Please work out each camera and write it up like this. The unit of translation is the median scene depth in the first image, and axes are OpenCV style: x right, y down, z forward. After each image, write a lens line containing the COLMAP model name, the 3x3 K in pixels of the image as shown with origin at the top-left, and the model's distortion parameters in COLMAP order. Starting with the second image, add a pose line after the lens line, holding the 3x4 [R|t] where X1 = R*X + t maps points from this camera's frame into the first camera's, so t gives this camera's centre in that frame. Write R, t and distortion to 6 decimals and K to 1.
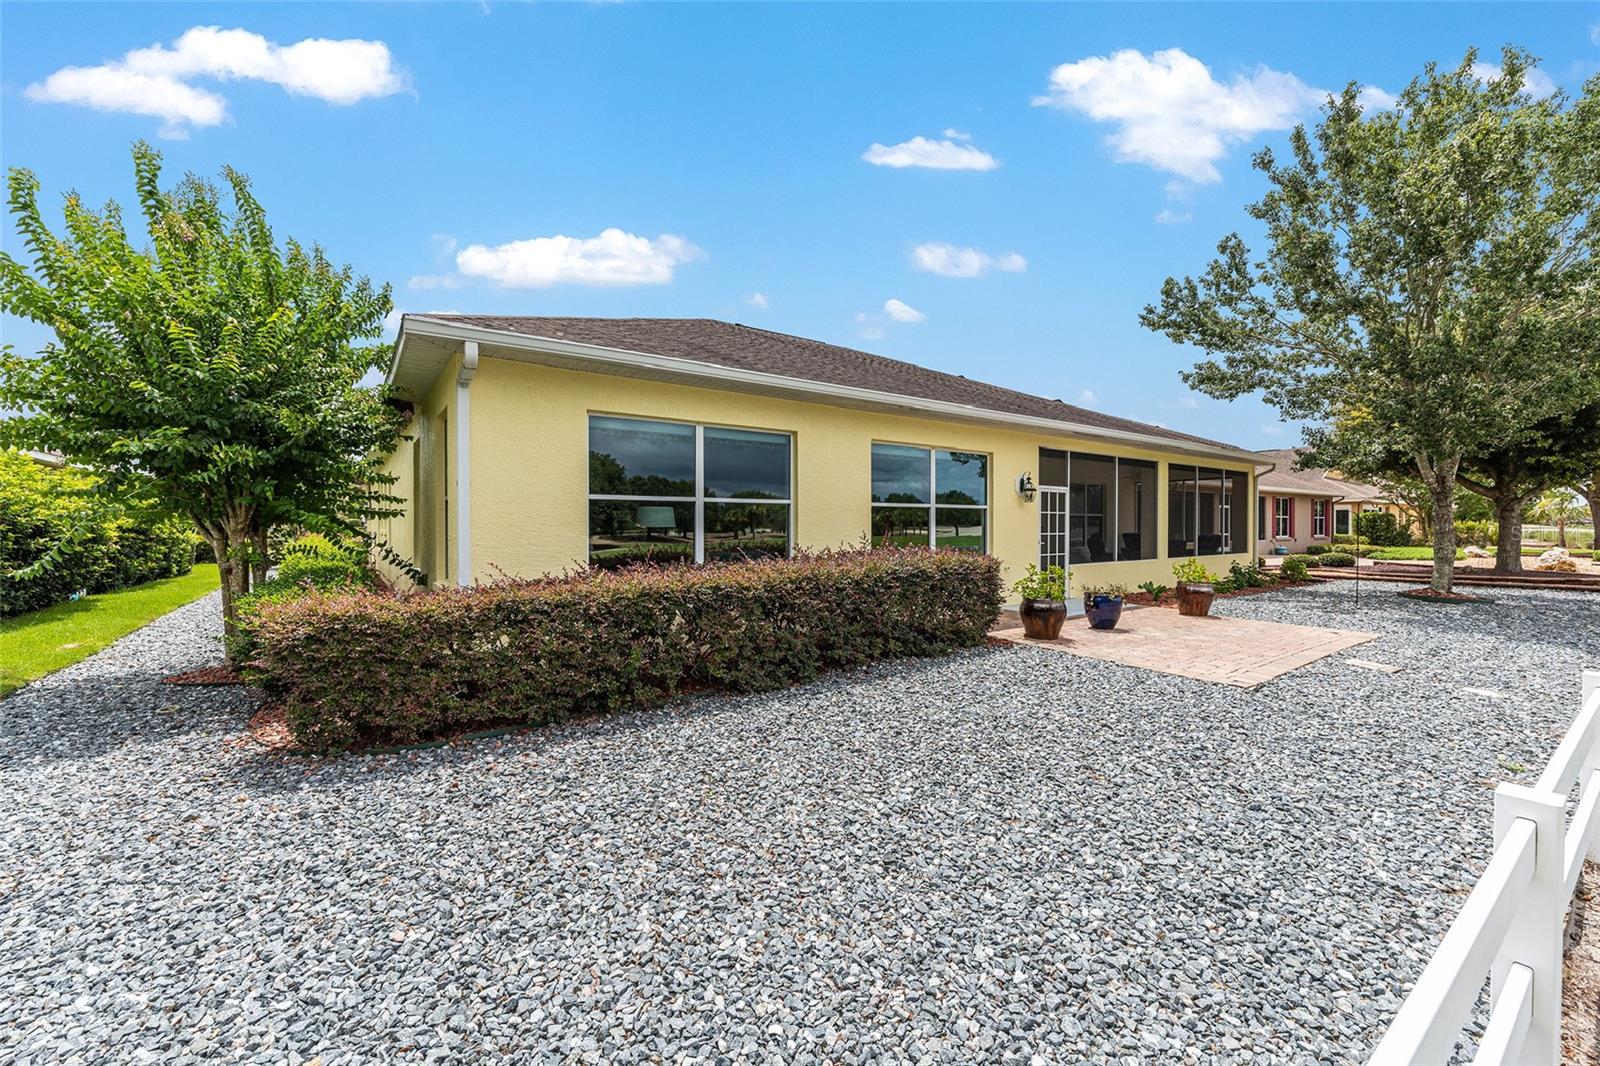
lens RADIAL K [[648.9, 0, 800.0], [0, 648.9, 533.0], [0, 0, 1]] dist [-0.008066, 0.000492]
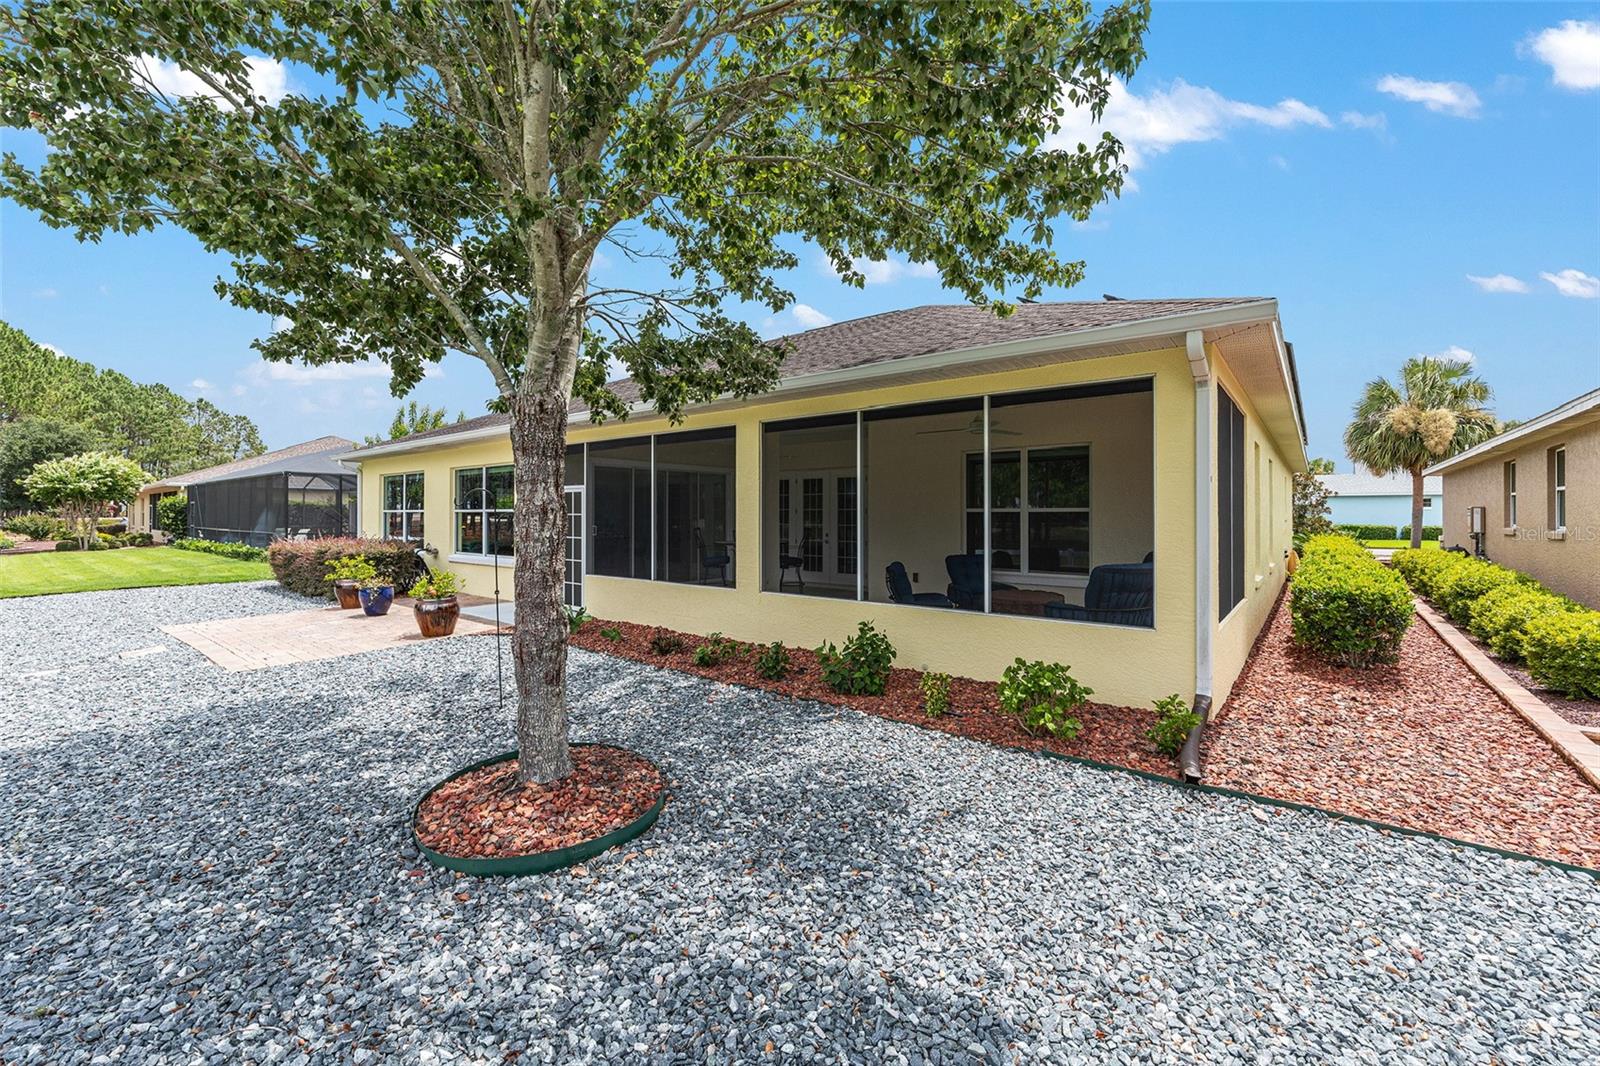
lens RADIAL K [[648.9, 0, 800.0], [0, 648.9, 533.0], [0, 0, 1]] dist [-0.008066, 0.000492]
pose [[0.260529, 0.029677, -0.965010, 1.350738], [-0.011339, 0.999553, 0.027678, -0.033941], [0.965399, 0.003732, 0.260749, 1.062388]]
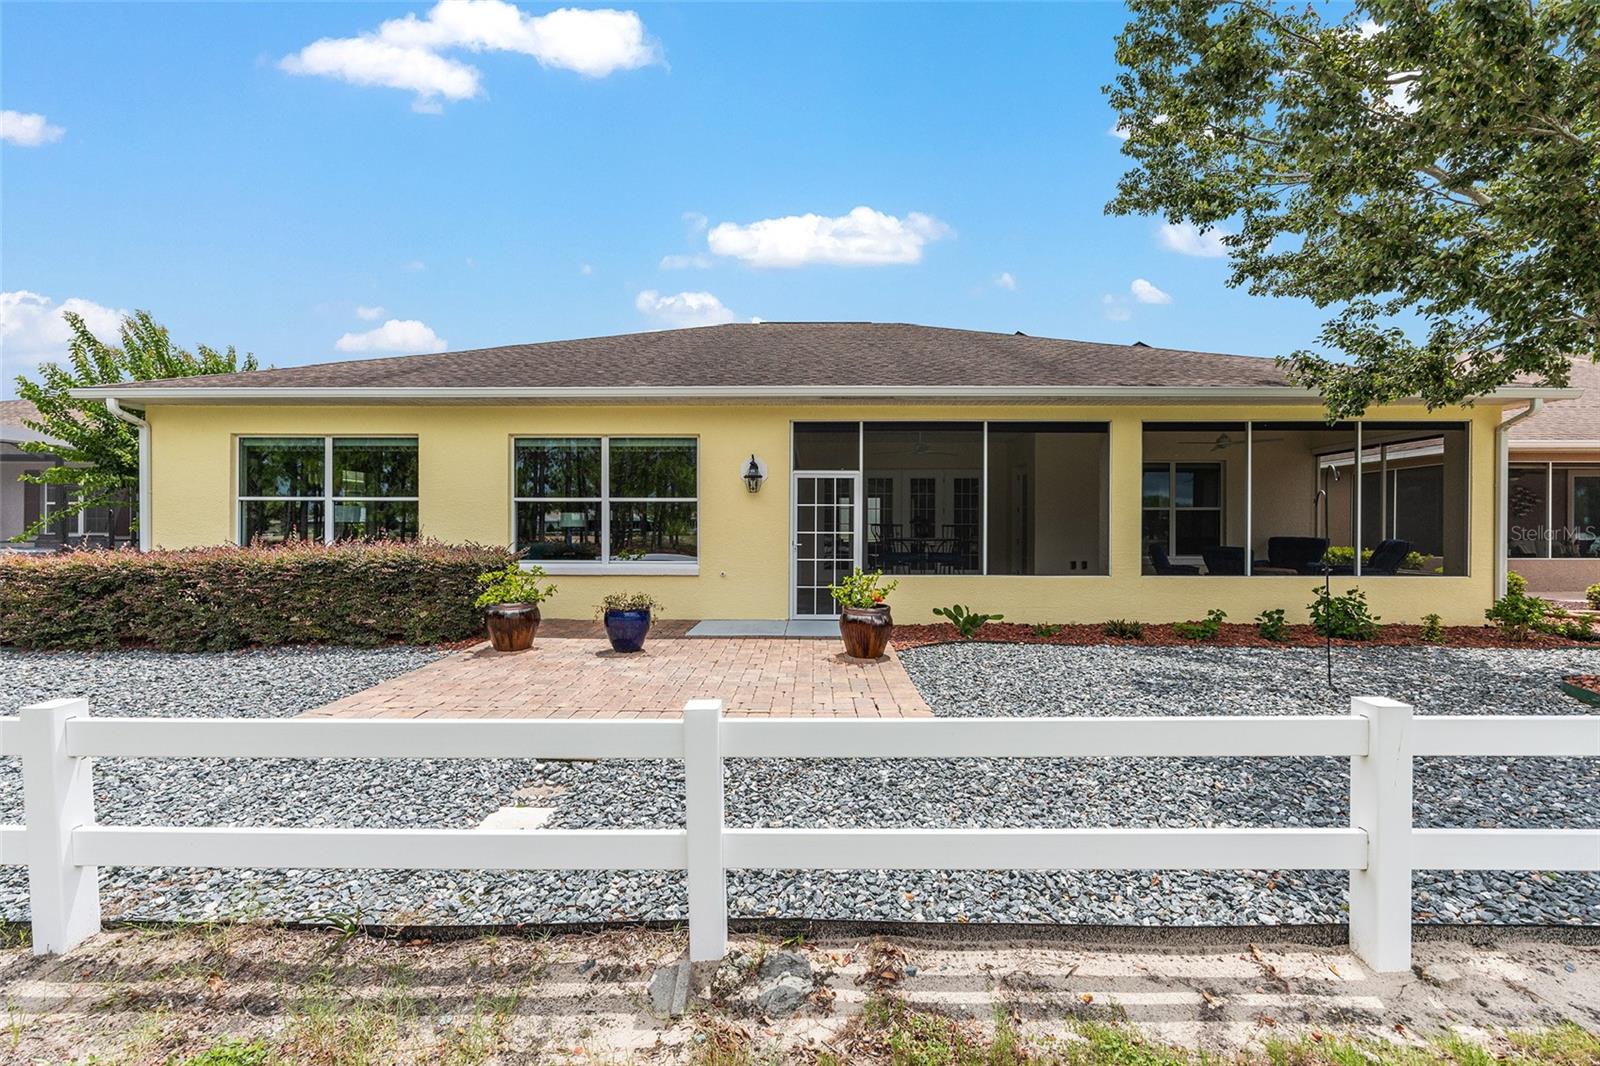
lens RADIAL K [[648.9, 0, 800.0], [0, 648.9, 533.0], [0, 0, 1]] dist [-0.008066, 0.000492]
pose [[0.805437, 0.005278, -0.592658, 0.807607], [-0.009698, 0.999944, -0.004274, 0.004912], [0.592602, 0.009190, 0.805443, 0.362315]]
